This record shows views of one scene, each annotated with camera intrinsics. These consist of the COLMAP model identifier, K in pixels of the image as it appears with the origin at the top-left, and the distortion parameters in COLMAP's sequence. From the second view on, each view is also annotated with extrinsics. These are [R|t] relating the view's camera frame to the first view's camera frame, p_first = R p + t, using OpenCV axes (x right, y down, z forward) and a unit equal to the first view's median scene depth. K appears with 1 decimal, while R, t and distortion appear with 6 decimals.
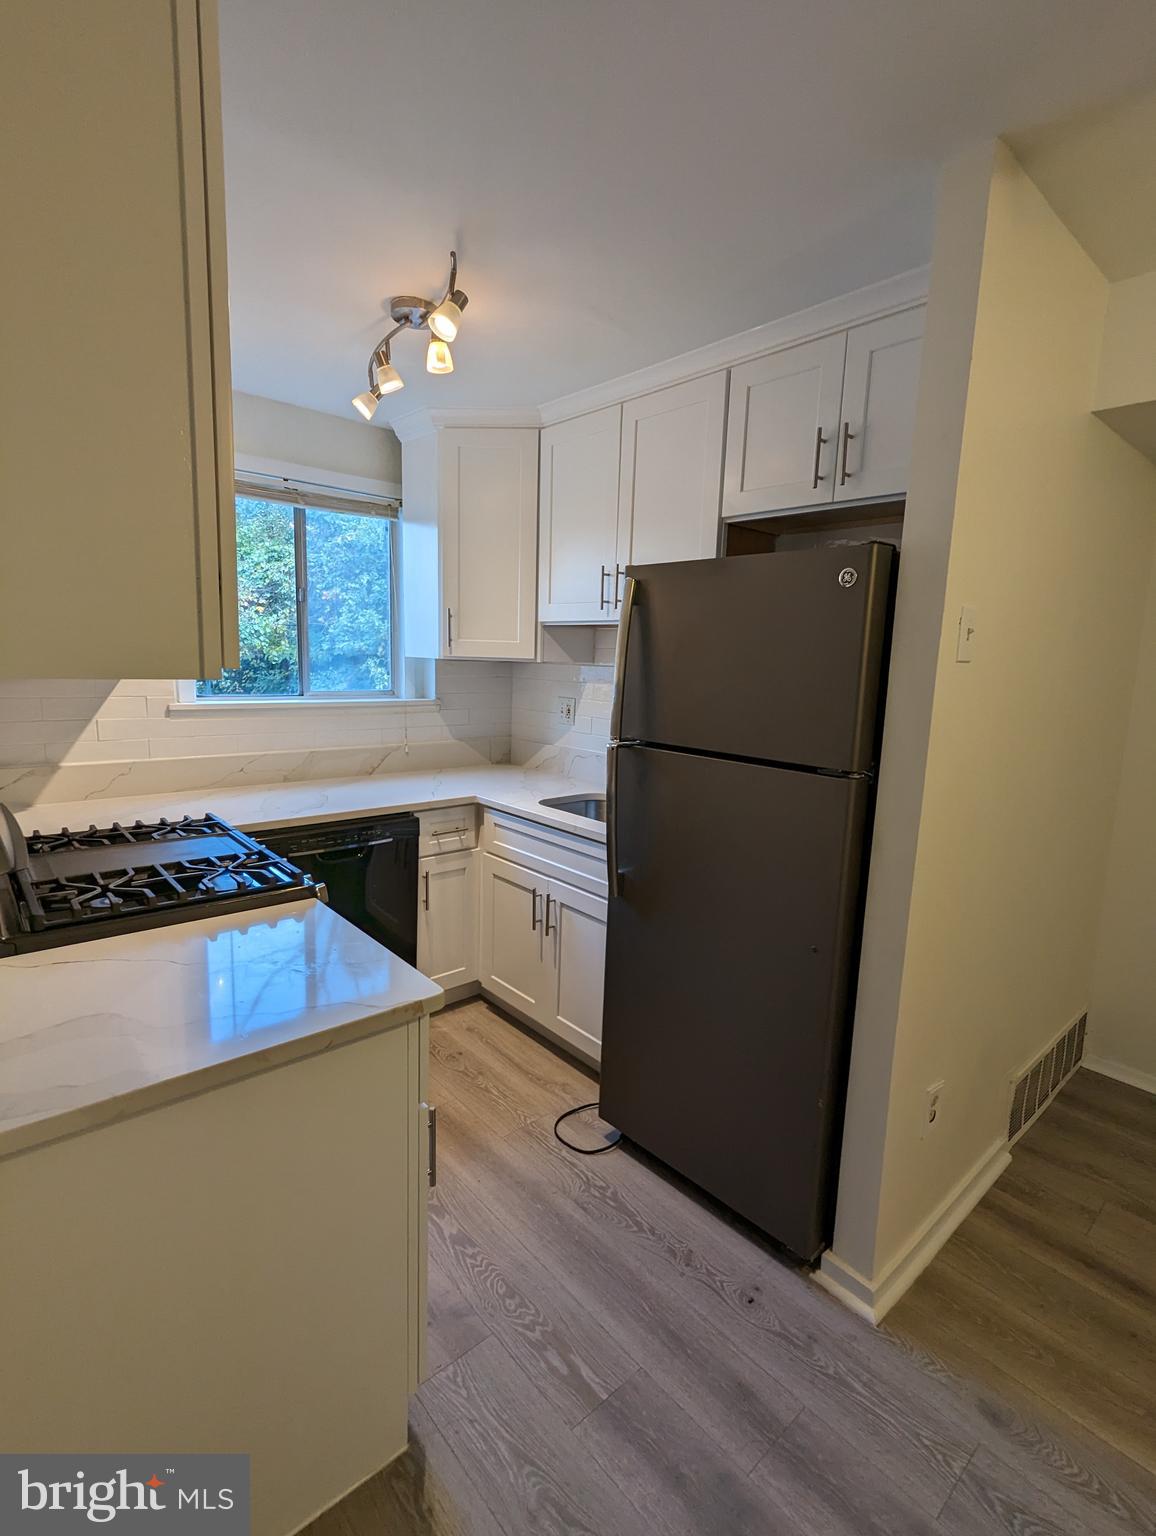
lens RADIAL K [[726.4, 0, 577.6], [0, 726.4, 764.4], [0, 0, 1]] dist [0.001504, 0.001161]
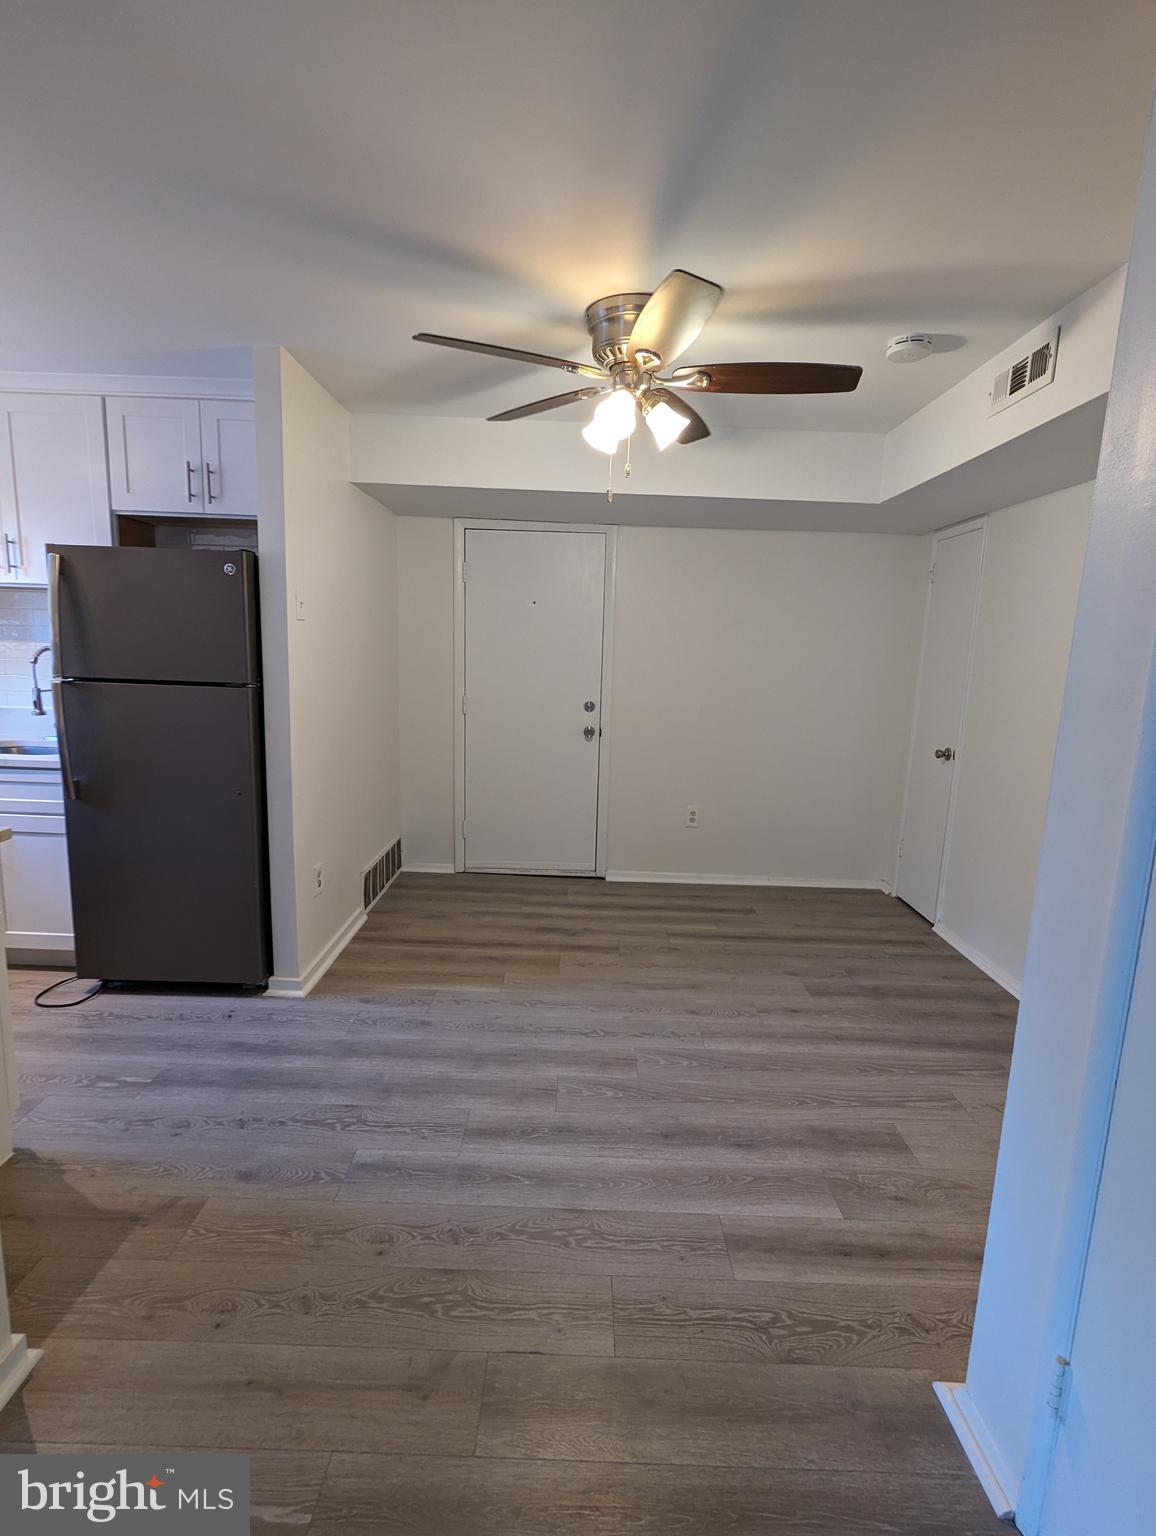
lens RADIAL K [[726.4, 0, 583.4], [0, 726.4, 767.0], [0, 0, 1]] dist [0.001504, 0.001161]
pose [[0.662413, -0.133756, 0.737101, -0.319267], [0.101701, 0.990879, 0.088411, 0.110030], [-0.742203, 0.016399, 0.669974, -0.602961]]
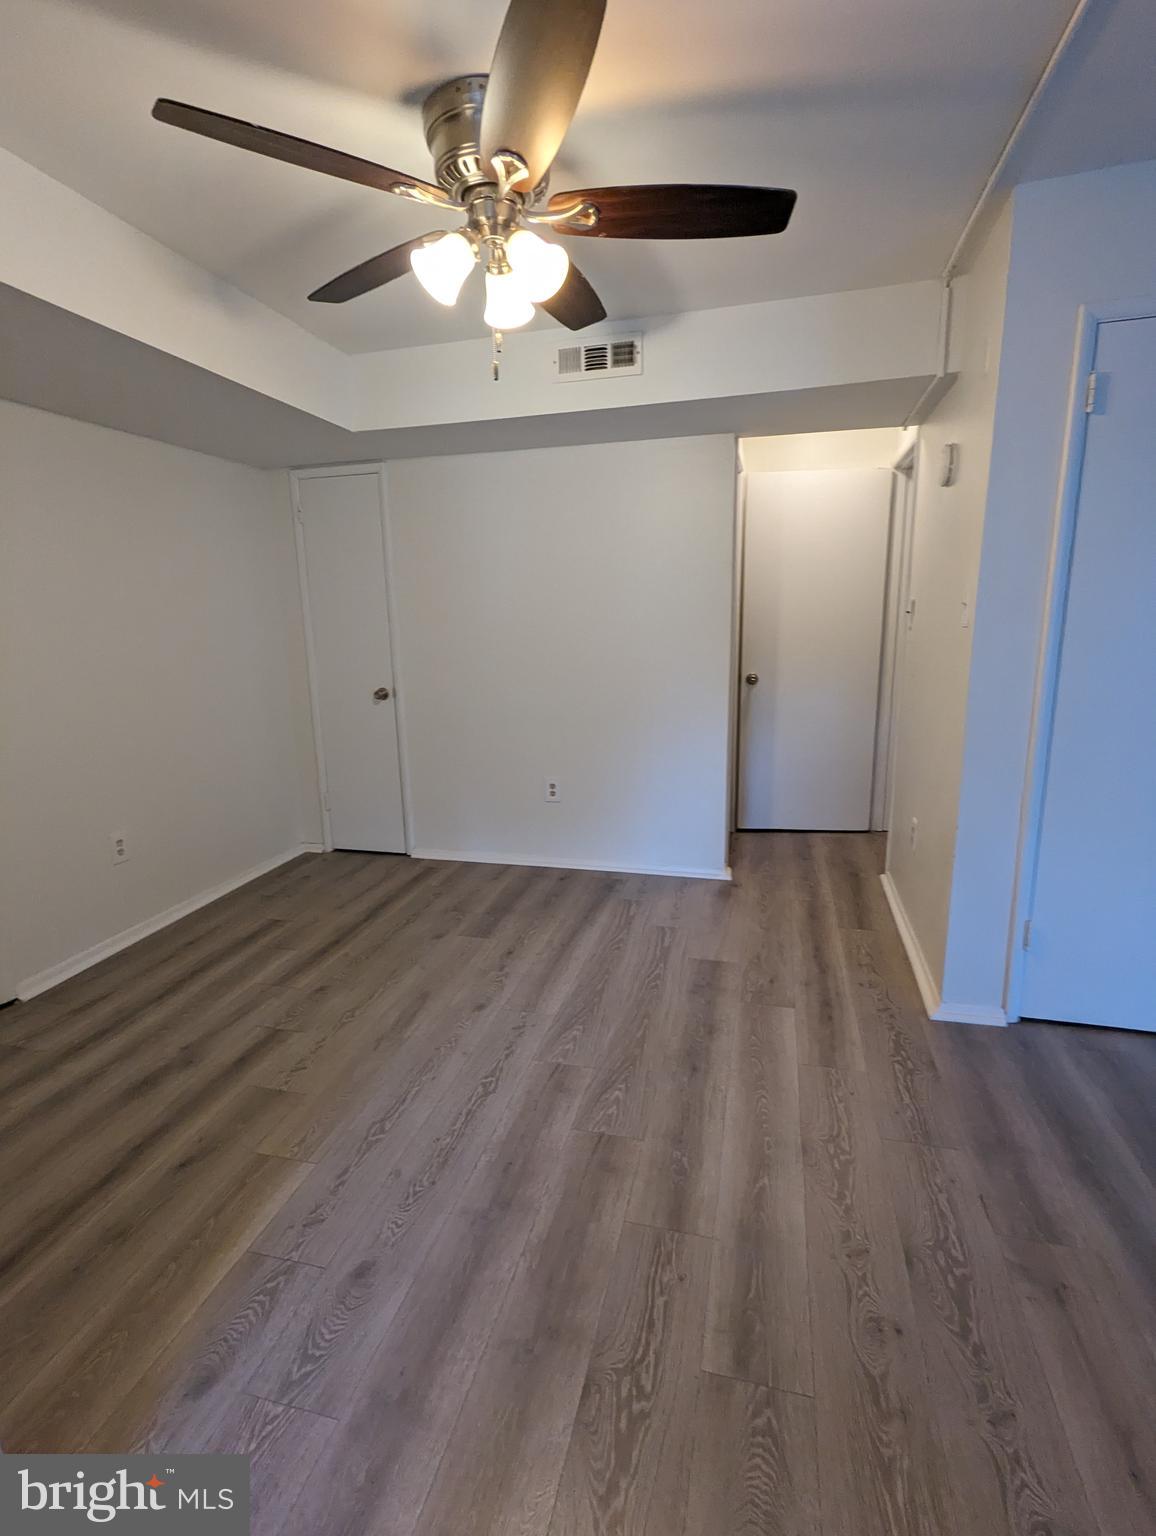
lens RADIAL K [[726.4, 0, 575.0], [0, 726.4, 762.4], [0, 0, 1]] dist [0.001504, 0.001161]
pose [[-0.549011, -0.191622, 0.813553, -0.207318], [0.132096, 0.941238, 0.310839, -0.039373], [-0.825311, 0.278121, -0.491438, 0.653160]]
